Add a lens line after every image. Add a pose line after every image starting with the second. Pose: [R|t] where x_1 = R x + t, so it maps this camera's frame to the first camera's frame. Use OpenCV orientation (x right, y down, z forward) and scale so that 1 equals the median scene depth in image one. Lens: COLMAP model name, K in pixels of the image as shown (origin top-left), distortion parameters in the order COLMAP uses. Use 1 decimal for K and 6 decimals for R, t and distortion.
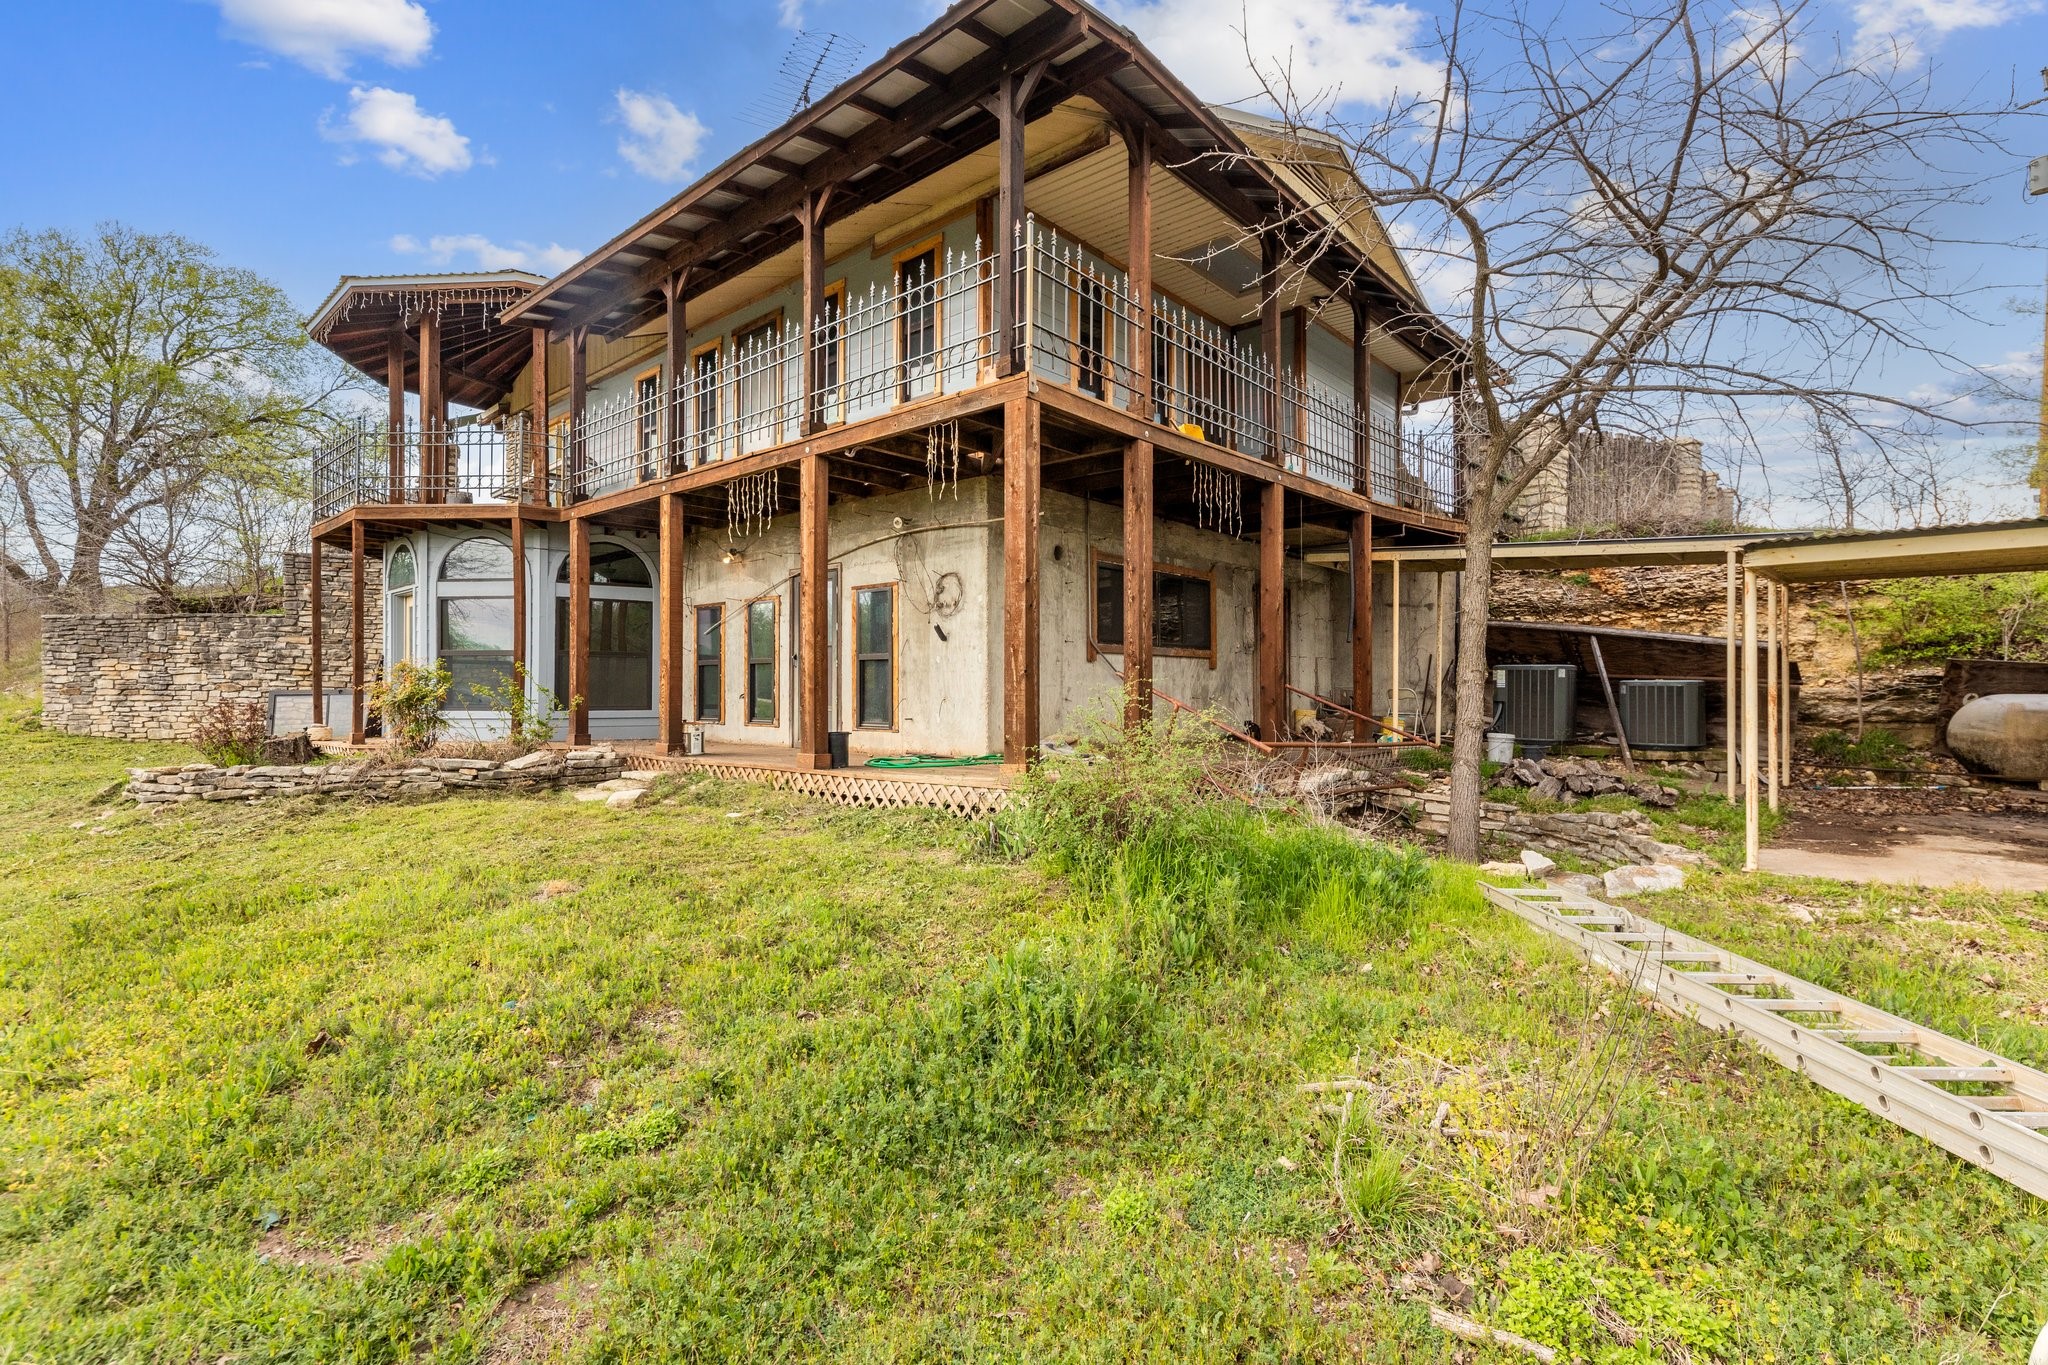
lens RADIAL K [[953.7, 0, 1025.9], [0, 953.7, 689.4], [0, 0, 1]] dist [0.001431, -0.000377]
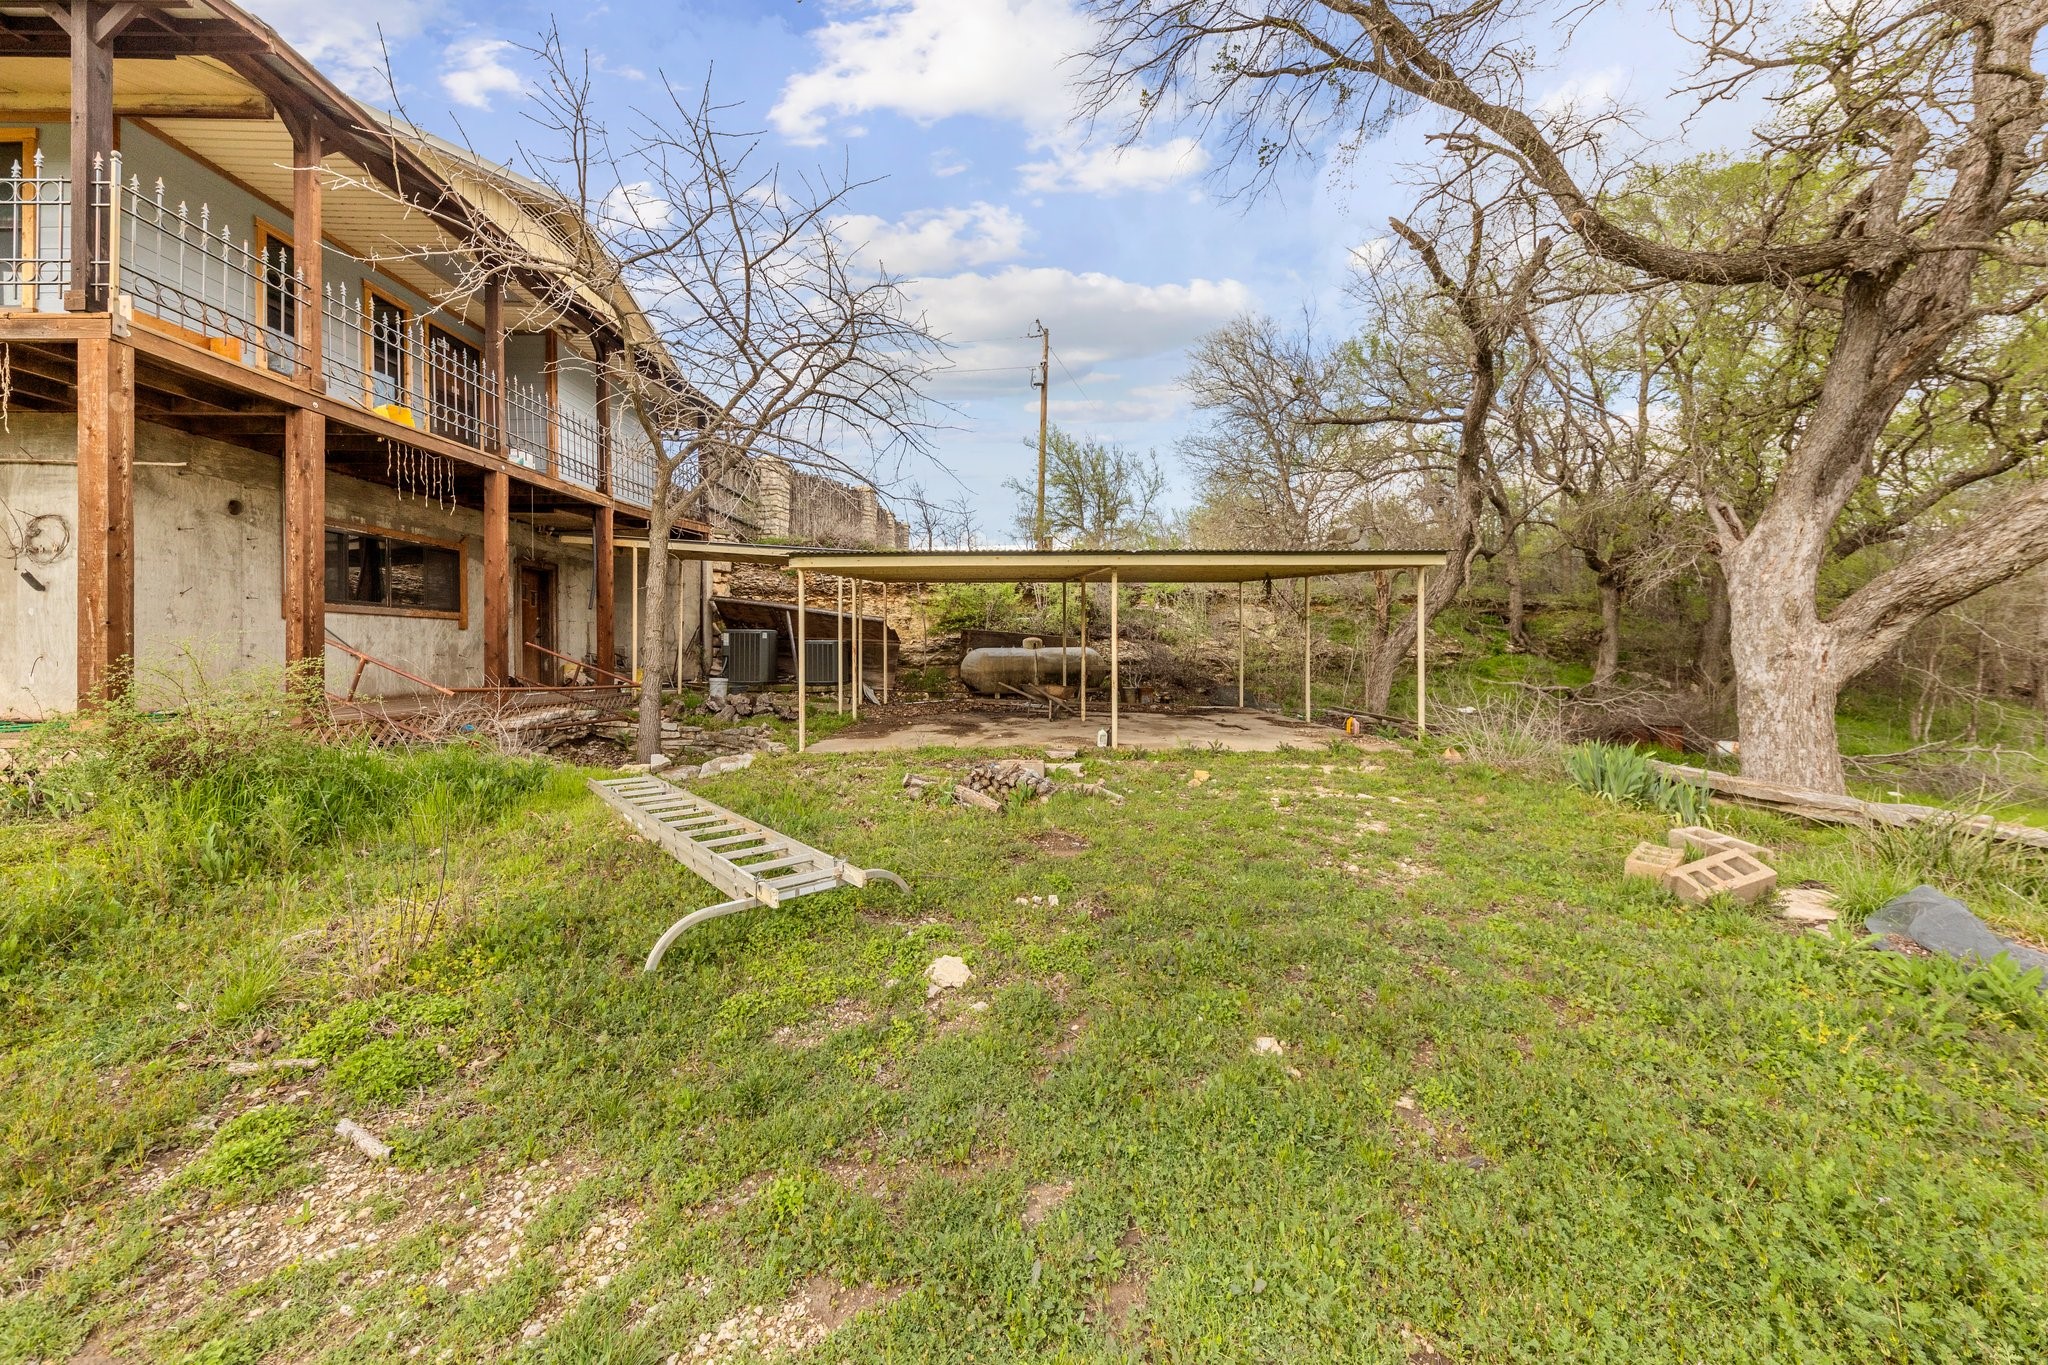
lens RADIAL K [[734.7, 0, 1018.4], [0, 734.7, 653.2], [0, 0, 1]] dist [-0.007635, 0.000145]
pose [[0.723440, -0.008840, 0.690331, 0.105848], [0.006906, 0.999961, 0.005567, 0.009726], [-0.690353, 0.000740, 0.723472, -0.113035]]
